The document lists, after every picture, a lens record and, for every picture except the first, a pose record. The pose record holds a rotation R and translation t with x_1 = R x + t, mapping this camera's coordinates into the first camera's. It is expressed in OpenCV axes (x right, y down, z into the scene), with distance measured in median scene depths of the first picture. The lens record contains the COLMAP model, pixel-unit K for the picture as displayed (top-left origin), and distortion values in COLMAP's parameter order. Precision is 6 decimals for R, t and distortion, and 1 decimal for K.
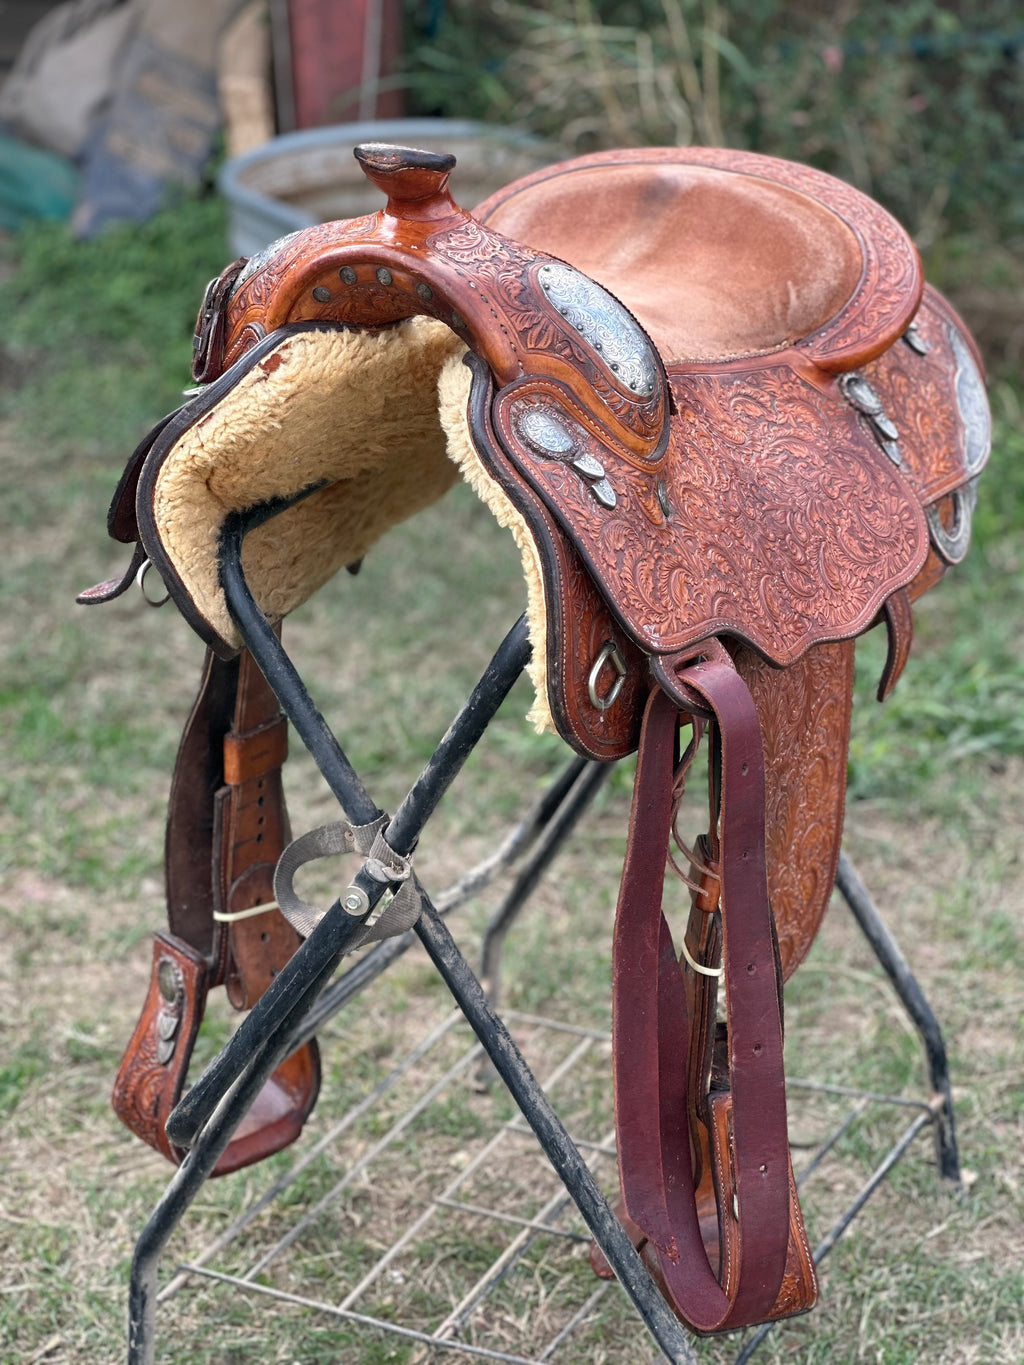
lens RADIAL K [[3097.1, 0, 512.0], [0, 3097.1, 682.5], [0, 0, 1]] dist [-0.406495, 8.768973]
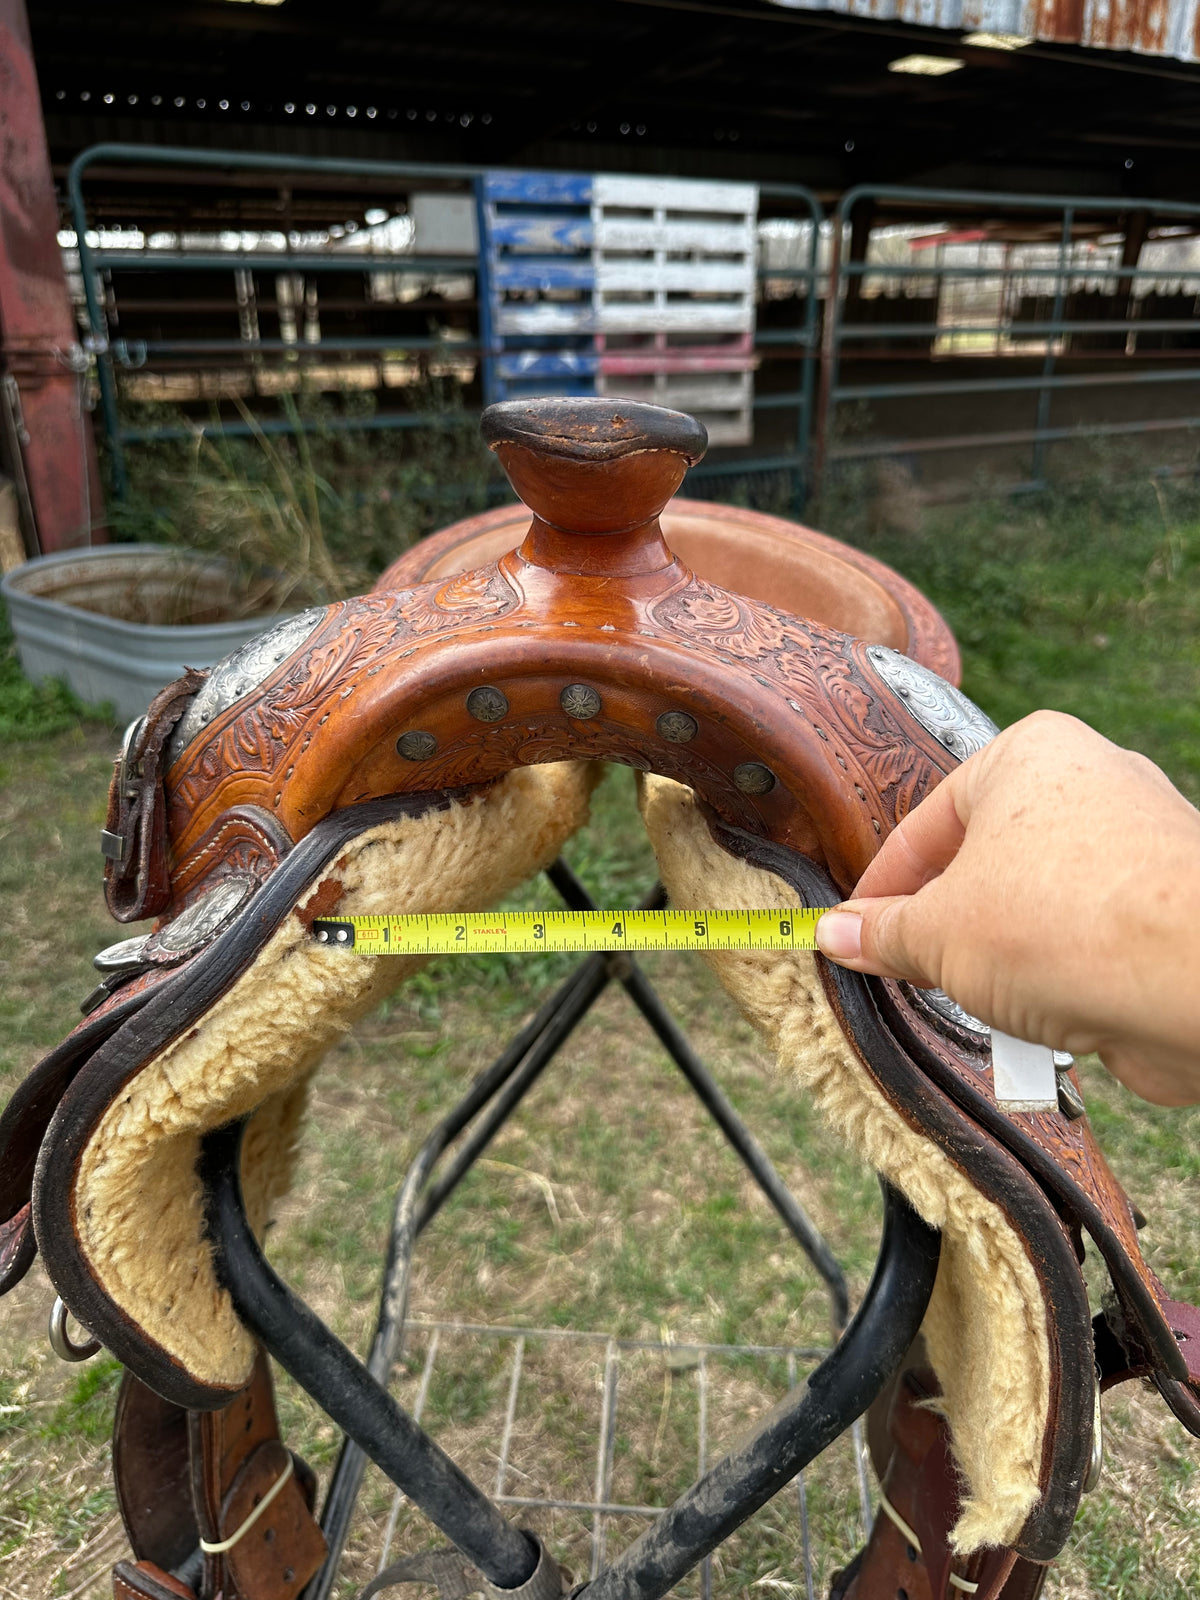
lens RADIAL K [[1151.3, 0, 610.4], [0, 1151.3, 795.3], [0, 0, 1]] dist [0.120033, -0.274485]
pose [[0.920364, -0.124275, 0.370792, -0.100046], [0.114517, 0.992246, 0.048314, -0.122345], [-0.373921, -0.002004, 0.927458, 0.817390]]
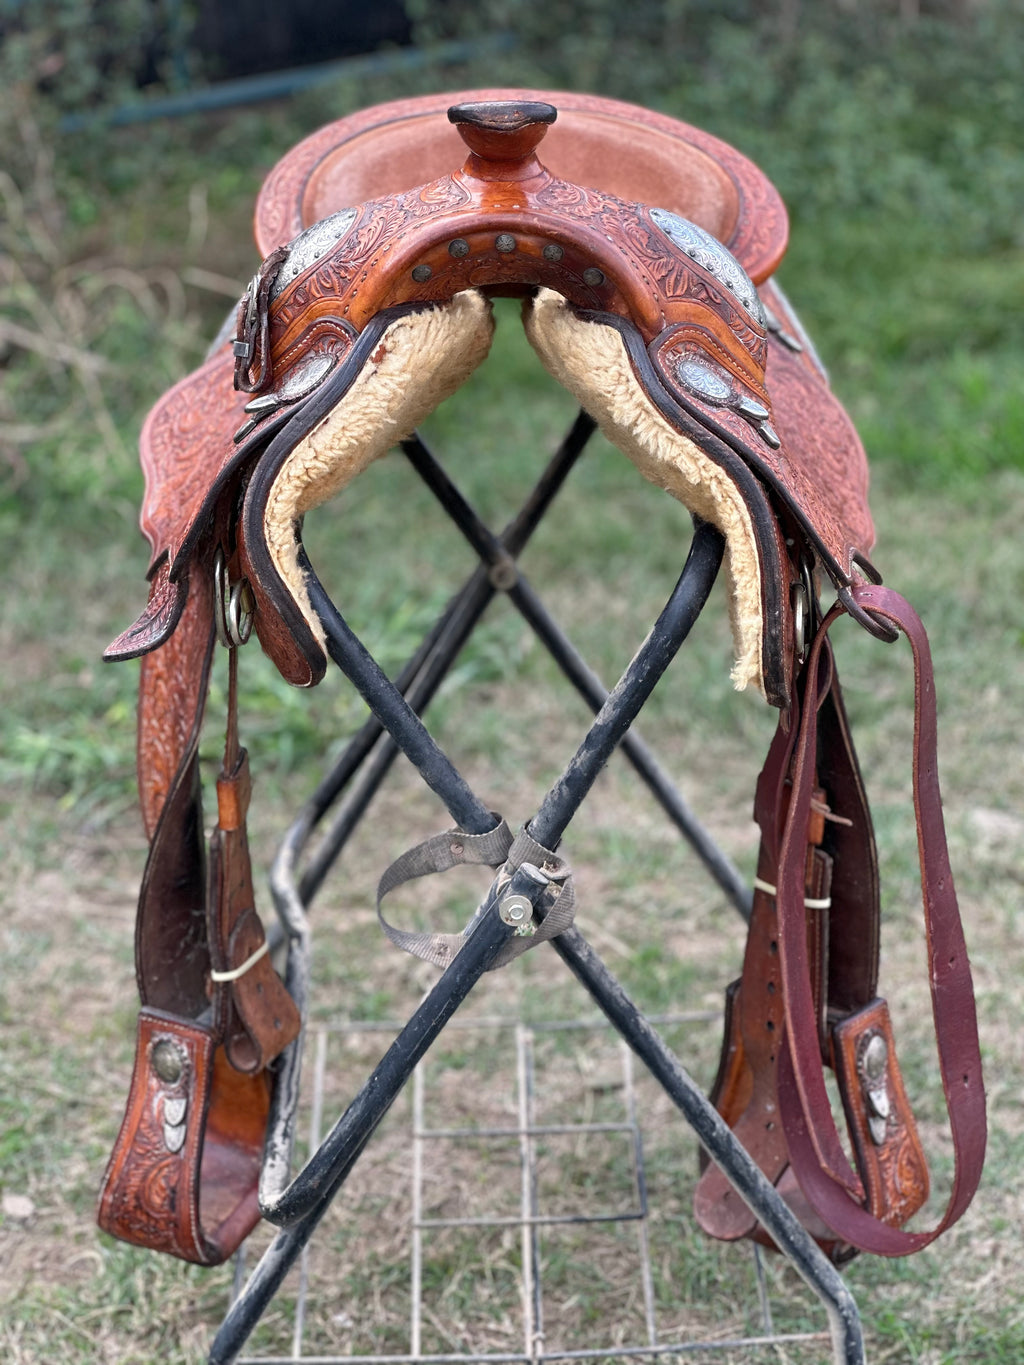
lens RADIAL K [[3097.1, 0, 512.0], [0, 3097.1, 682.5], [0, 0, 1]] dist [-0.406495, 8.768973]
pose [[0.888239, -0.191166, 0.417716, -0.444261], [0.186834, 0.981031, 0.051677, -0.047582], [-0.419672, 0.032142, 0.907107, 0.150284]]
